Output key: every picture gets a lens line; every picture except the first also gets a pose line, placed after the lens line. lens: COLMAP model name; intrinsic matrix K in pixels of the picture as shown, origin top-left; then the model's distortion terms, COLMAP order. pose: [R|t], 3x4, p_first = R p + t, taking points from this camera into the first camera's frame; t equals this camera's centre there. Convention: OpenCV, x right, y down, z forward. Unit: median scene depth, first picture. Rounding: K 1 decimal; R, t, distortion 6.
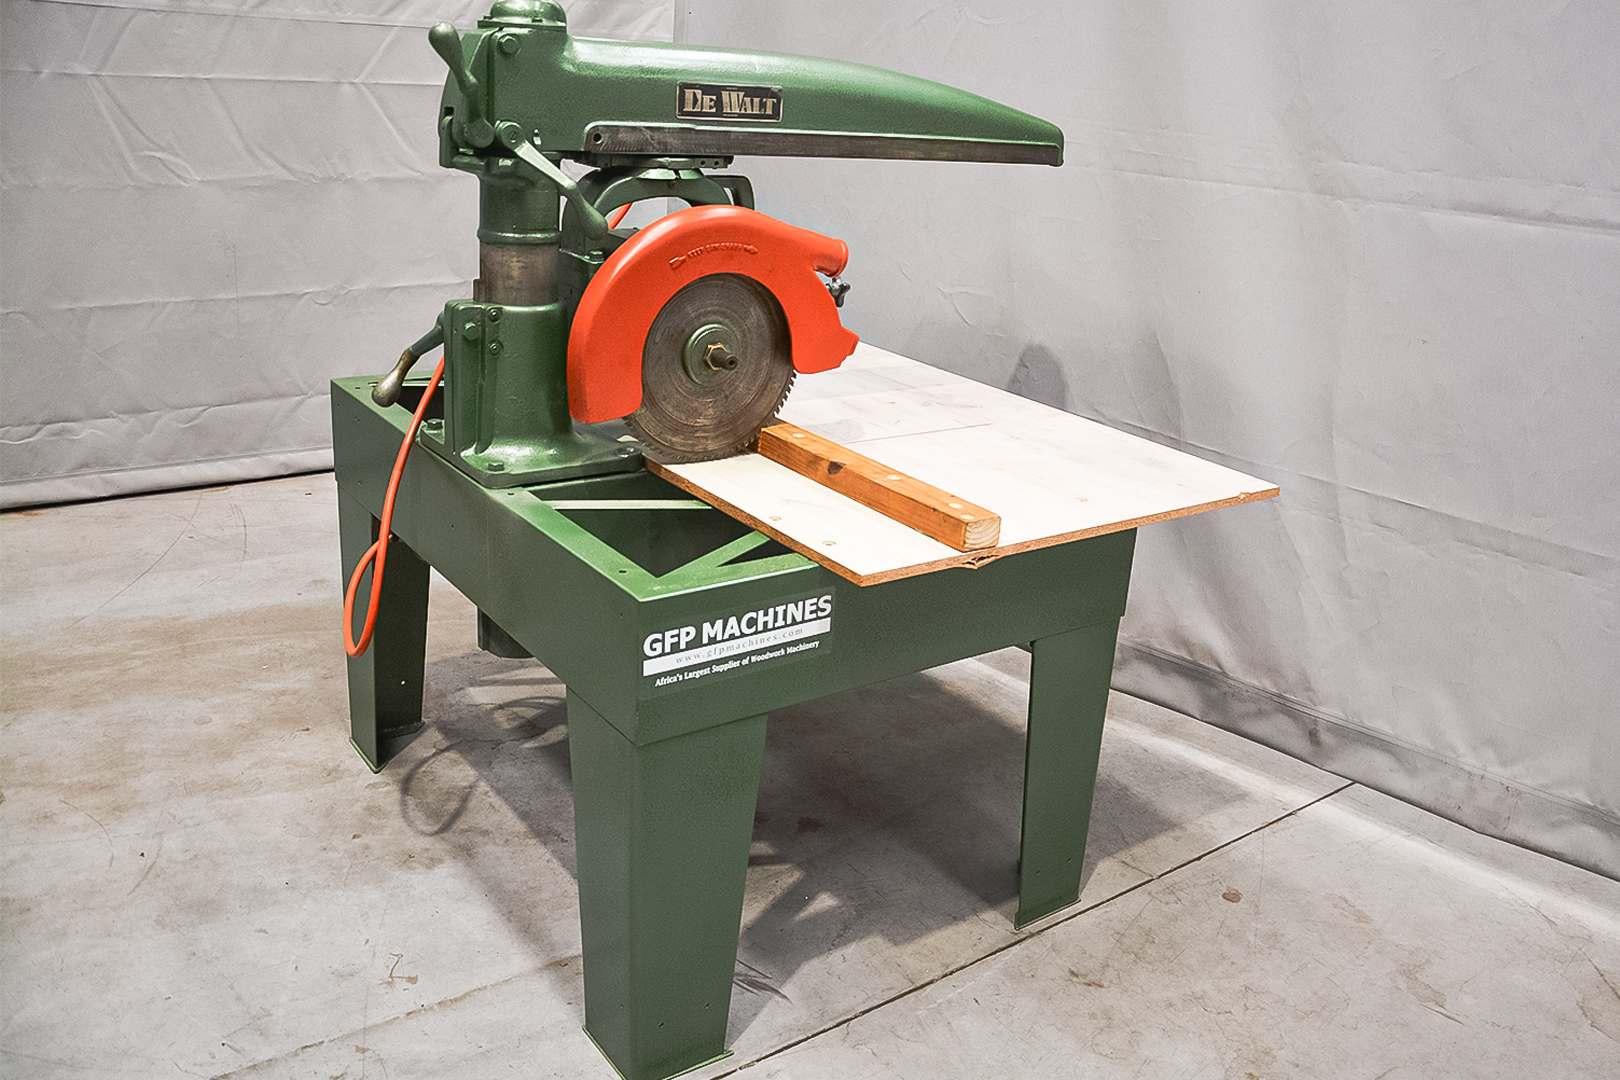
lens RADIAL K [[1388.2, 0, 881.9], [0, 1388.2, 541.1], [0, 0, 1]] dist [-0.153942, 0.138394]
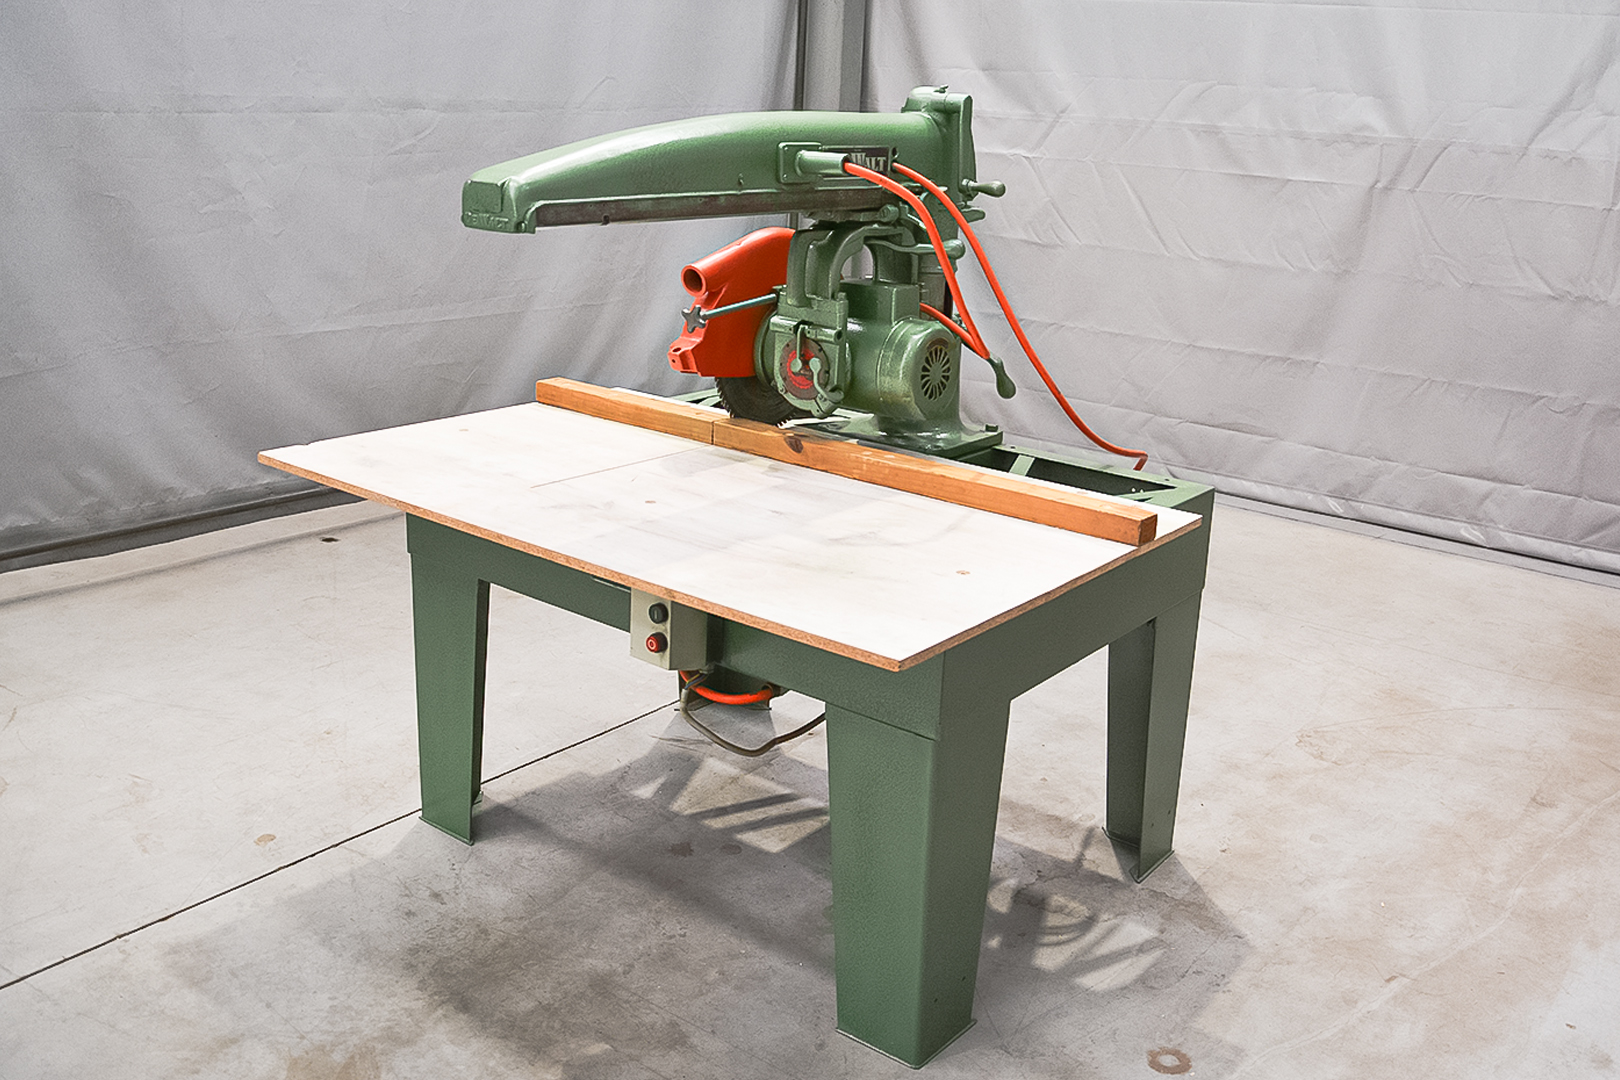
lens RADIAL K [[1472.8, 0, 887.8], [0, 1472.8, 469.8], [0, 0, 1]] dist [-0.163871, 0.140005]
pose [[-0.952585, -0.055953, -0.299085, 0.166311], [-0.212920, 0.824768, 0.523854, -0.743651], [0.217365, 0.562696, -0.797575, 2.086118]]
